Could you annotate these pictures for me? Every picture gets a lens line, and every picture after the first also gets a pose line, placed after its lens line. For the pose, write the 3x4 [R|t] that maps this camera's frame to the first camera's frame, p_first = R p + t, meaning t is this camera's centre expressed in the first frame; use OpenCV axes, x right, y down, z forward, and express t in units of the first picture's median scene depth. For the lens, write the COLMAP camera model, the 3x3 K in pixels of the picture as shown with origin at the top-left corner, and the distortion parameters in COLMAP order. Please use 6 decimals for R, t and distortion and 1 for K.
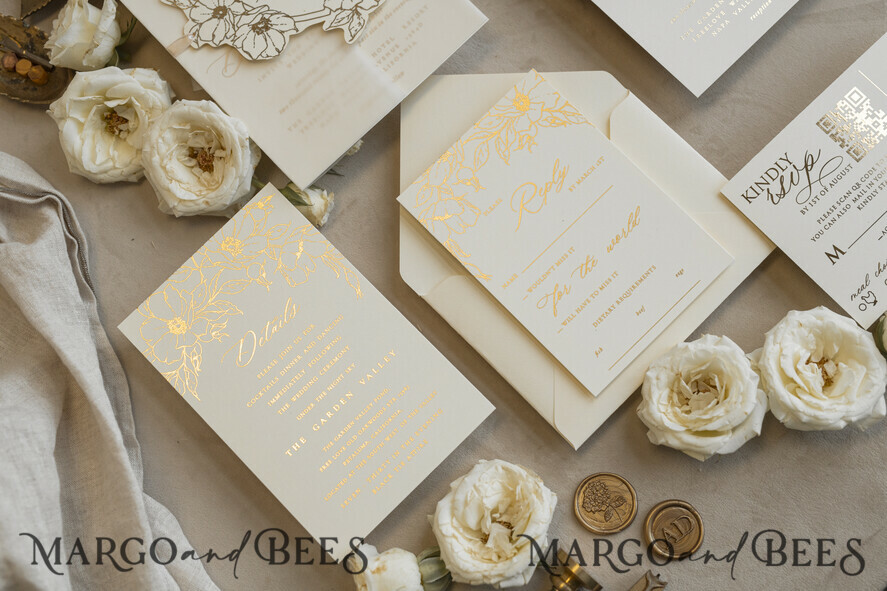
lens RADIAL K [[1280.9, 0, 442.4], [0, 1280.9, 304.7], [0, 0, 1]] dist [-0.032285, 0.042165]
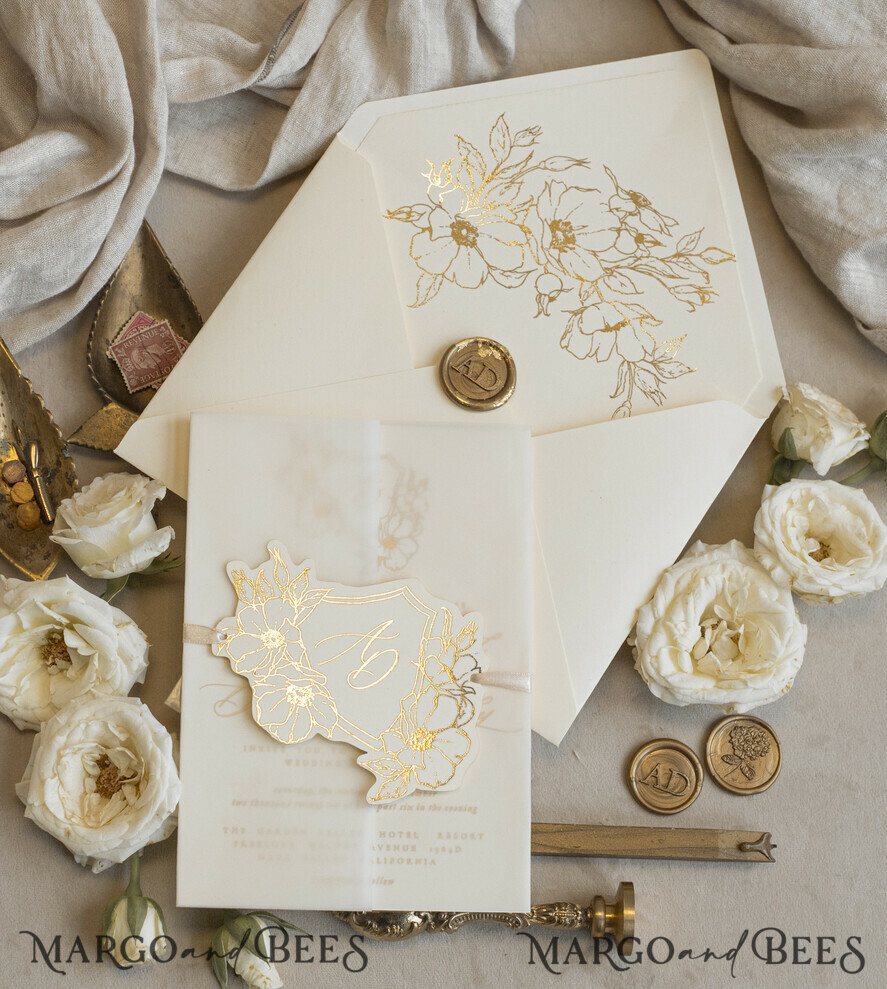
lens RADIAL K [[3174.0, 0, 345.4], [0, 3174.0, 521.9], [0, 0, 1]] dist [0.014838, -0.876788]
pose [[0.713910, 0.698592, -0.047976, -0.107964], [-0.699883, 0.714052, -0.017137, -0.282286], [0.022286, 0.045812, 0.998701, -0.793583]]
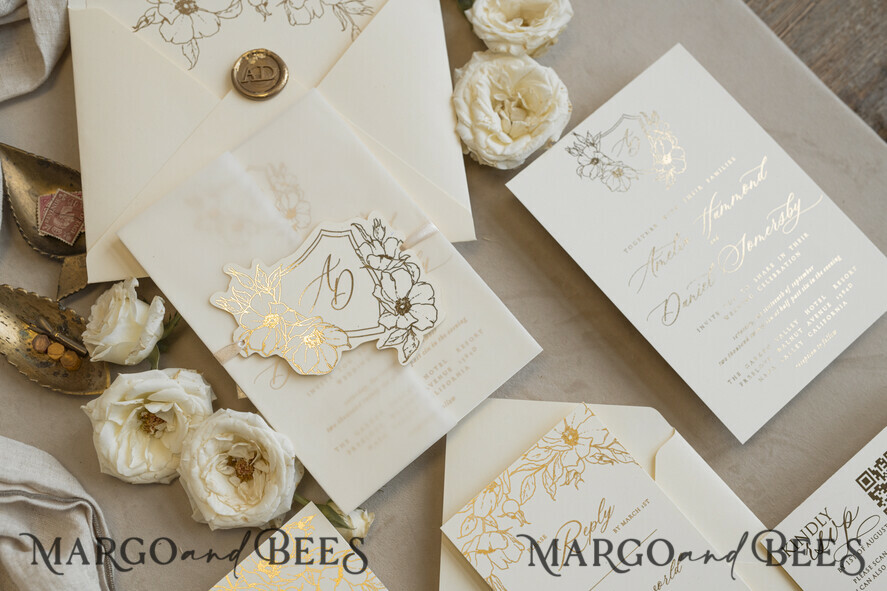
lens RADIAL K [[1280.9, 0, 442.4], [0, 1280.9, 304.7], [0, 0, 1]] dist [-0.032285, 0.042165]
pose [[0.992526, 0.075184, 0.096122, -0.139990], [-0.070607, 0.996242, -0.050169, -0.201851], [-0.099532, 0.043007, 0.994104, 0.012639]]
